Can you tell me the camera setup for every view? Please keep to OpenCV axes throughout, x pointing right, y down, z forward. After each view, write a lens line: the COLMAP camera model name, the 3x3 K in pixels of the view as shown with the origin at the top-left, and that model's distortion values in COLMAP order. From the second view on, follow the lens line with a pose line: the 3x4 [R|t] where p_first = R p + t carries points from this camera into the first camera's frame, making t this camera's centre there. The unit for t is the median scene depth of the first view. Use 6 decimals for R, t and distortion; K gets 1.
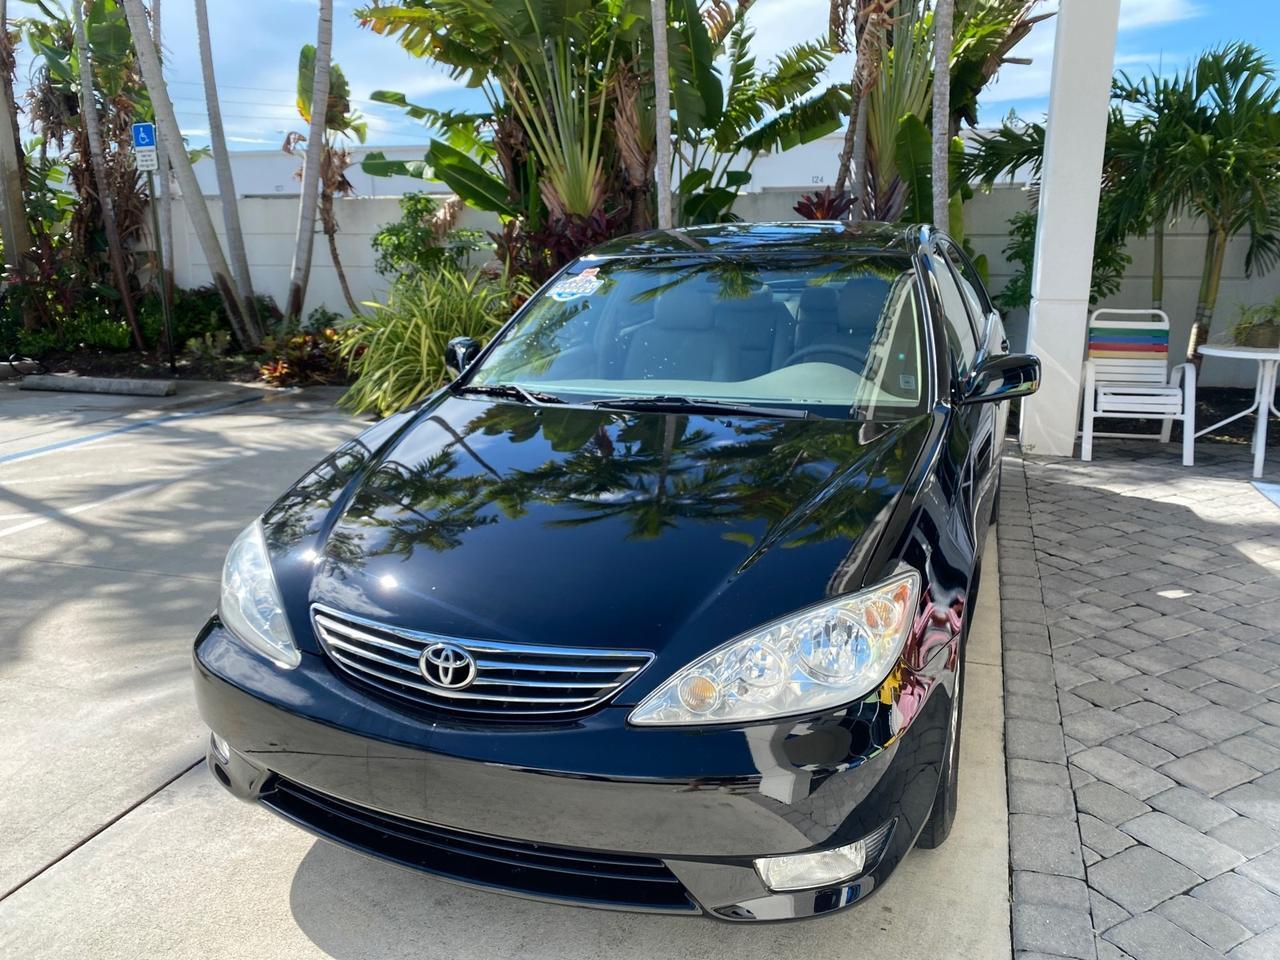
lens RADIAL K [[981.1, 0, 640.0], [0, 981.1, 480.0], [0, 0, 1]] dist [0.004091, -0.009617]
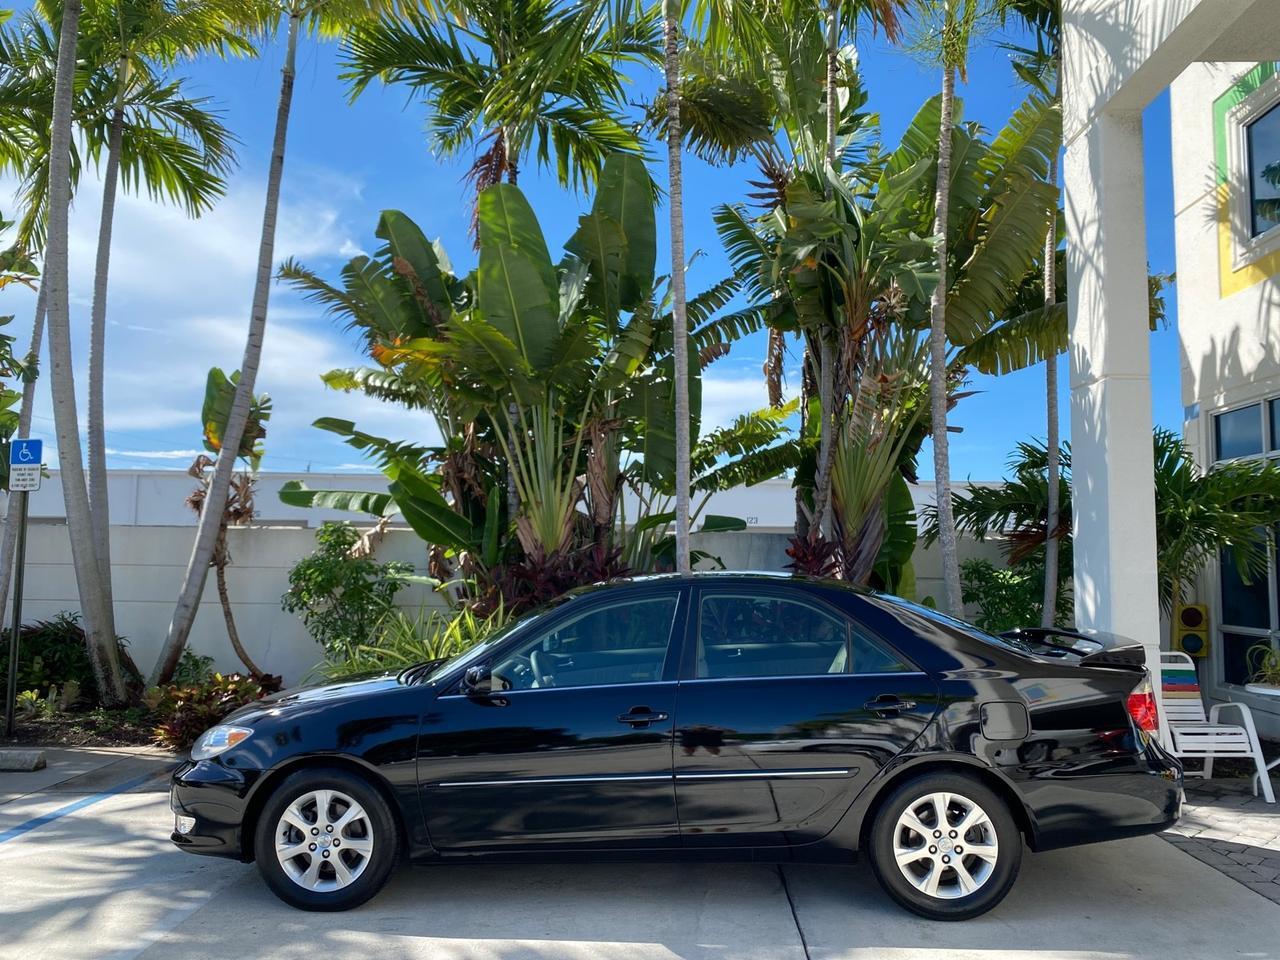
lens RADIAL K [[980.0, 0, 642.2], [0, 980.0, 473.5], [0, 0, 1]] dist [0.052271, -0.059194]
pose [[0.957361, 0.041545, 0.285891, -0.246086], [0.055548, 0.944669, -0.323289, -0.026401], [-0.283504, 0.325384, 0.902081, 0.081543]]
